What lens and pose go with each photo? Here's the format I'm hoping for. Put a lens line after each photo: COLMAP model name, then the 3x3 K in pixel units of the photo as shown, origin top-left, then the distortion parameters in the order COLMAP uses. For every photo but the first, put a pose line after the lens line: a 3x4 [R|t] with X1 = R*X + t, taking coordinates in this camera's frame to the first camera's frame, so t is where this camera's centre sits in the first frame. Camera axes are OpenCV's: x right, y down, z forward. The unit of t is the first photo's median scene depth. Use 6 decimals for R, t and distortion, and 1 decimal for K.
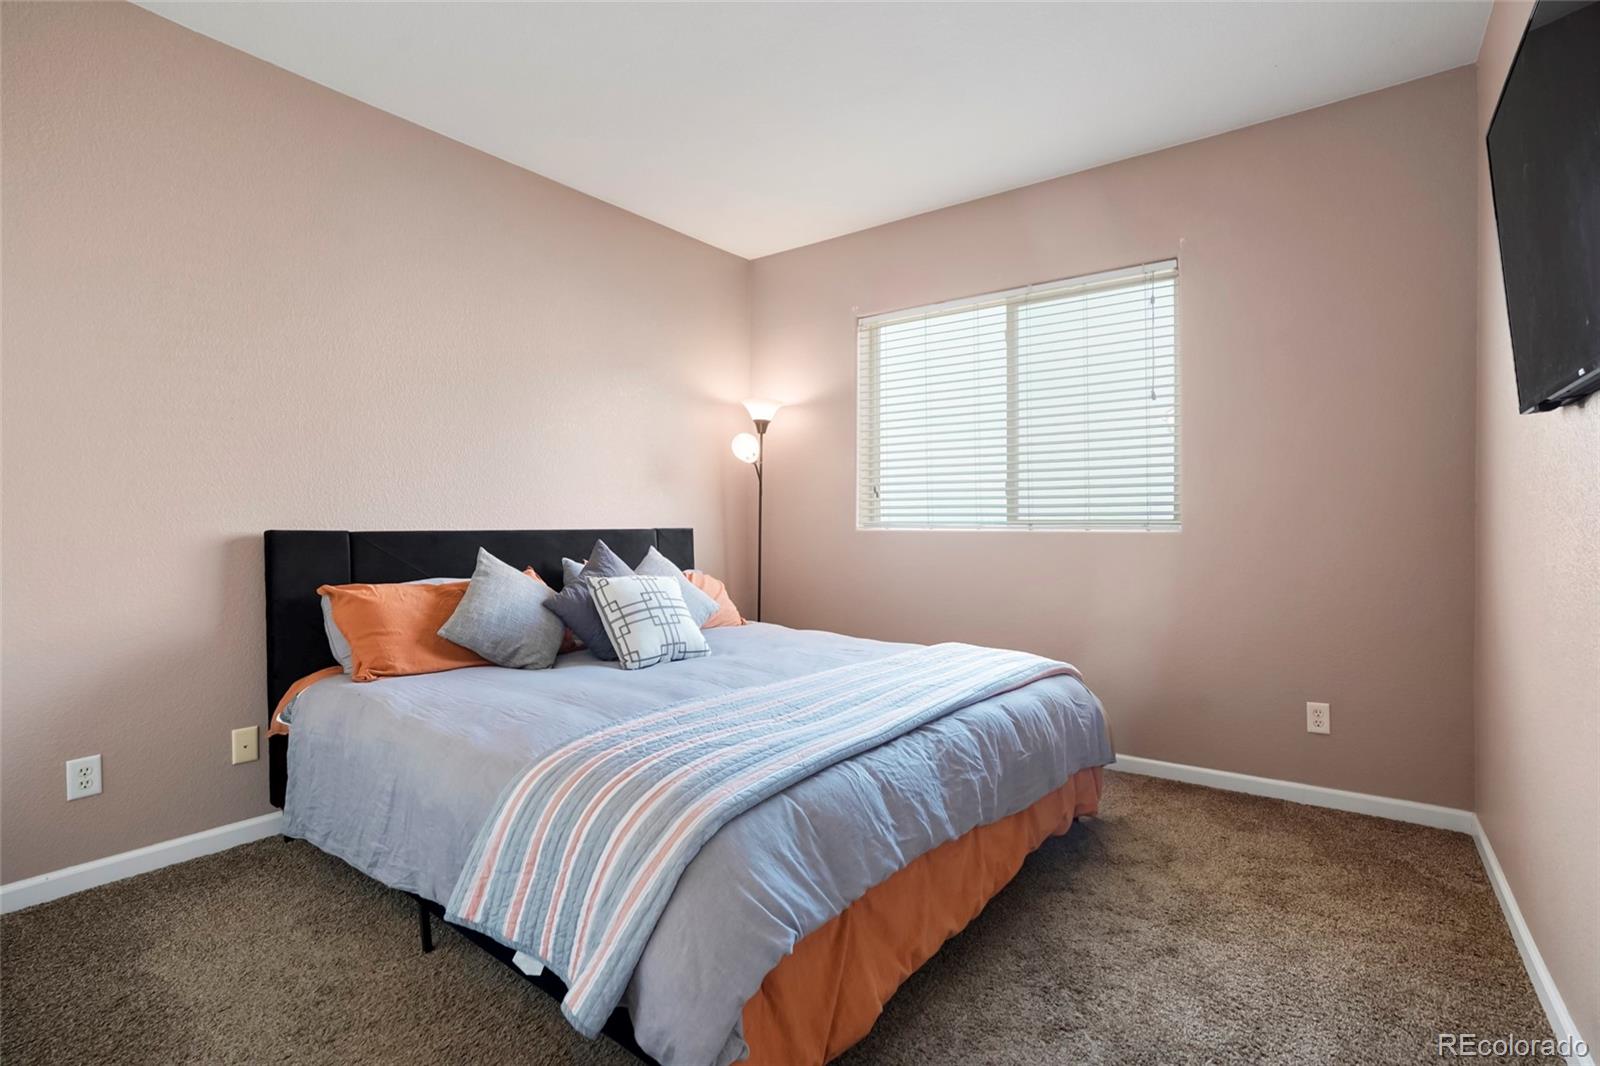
lens RADIAL K [[746.4, 0, 802.6], [0, 746.4, 529.3], [0, 0, 1]] dist [-0.001657, -0.000264]
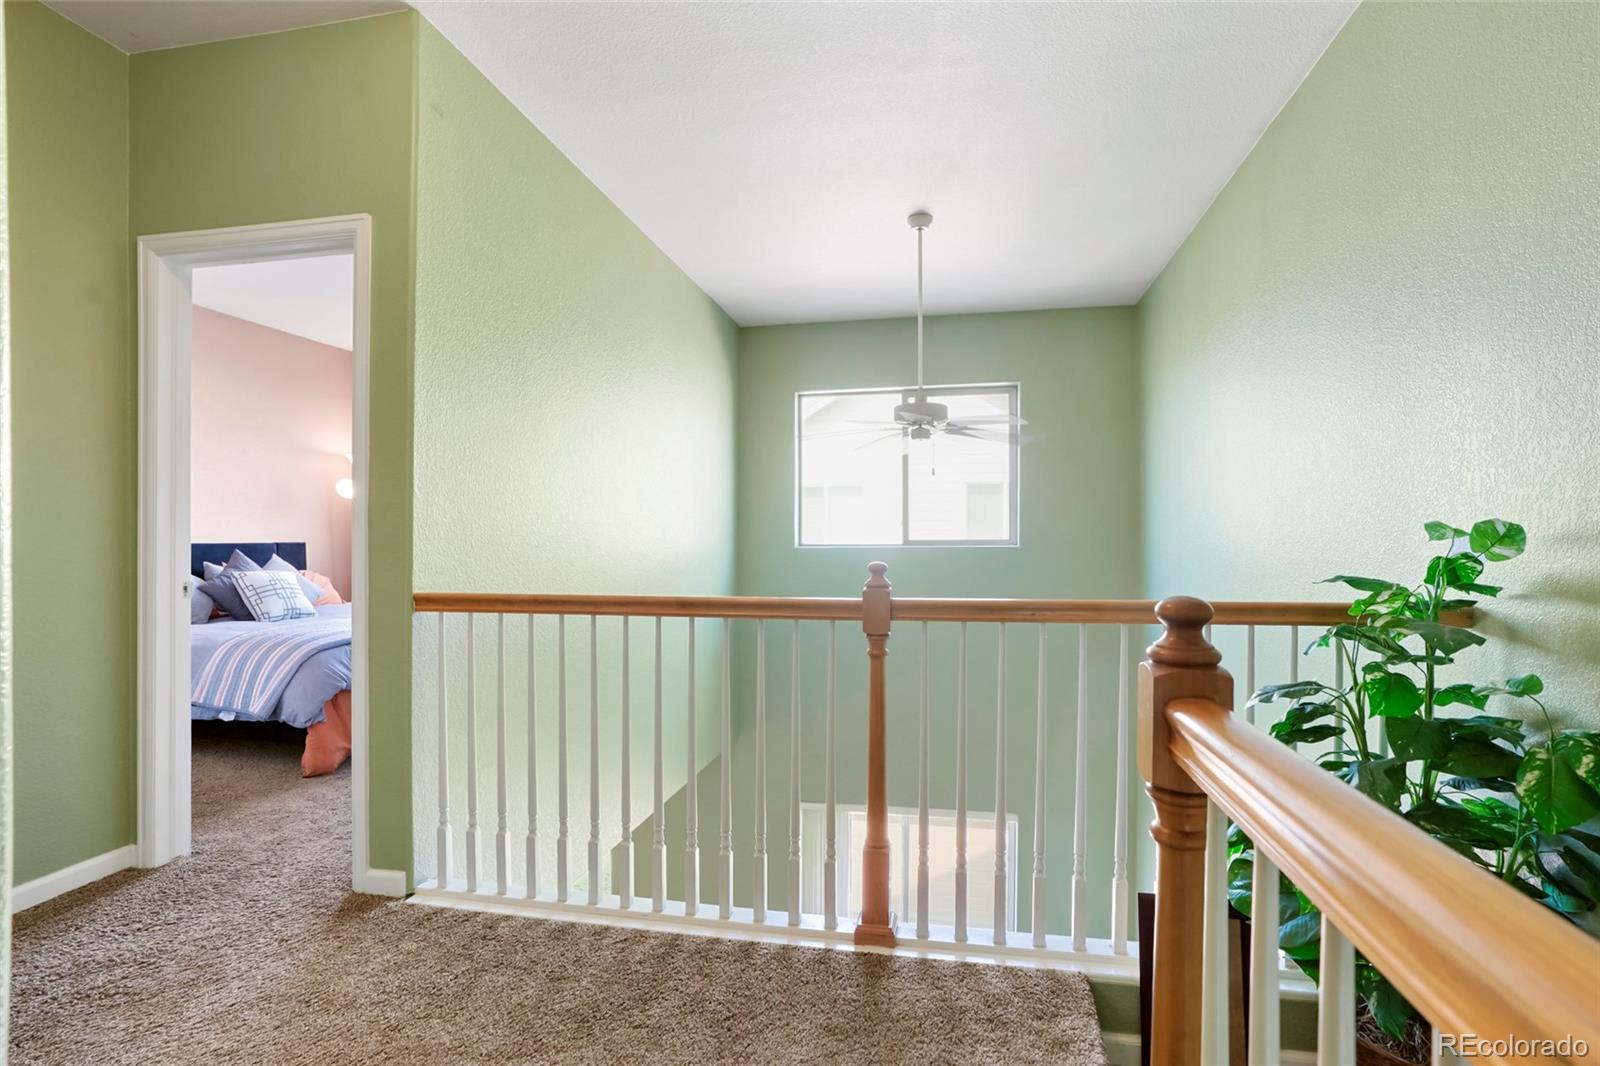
lens RADIAL K [[746.4, 0, 801.2], [0, 746.4, 538.1], [0, 0, 1]] dist [-0.001657, -0.000264]
pose [[0.905628, -0.001119, 0.424072, 0.161319], [0.003217, 0.999986, -0.004230, -0.000166], [-0.424061, 0.005195, 0.905619, -1.057436]]
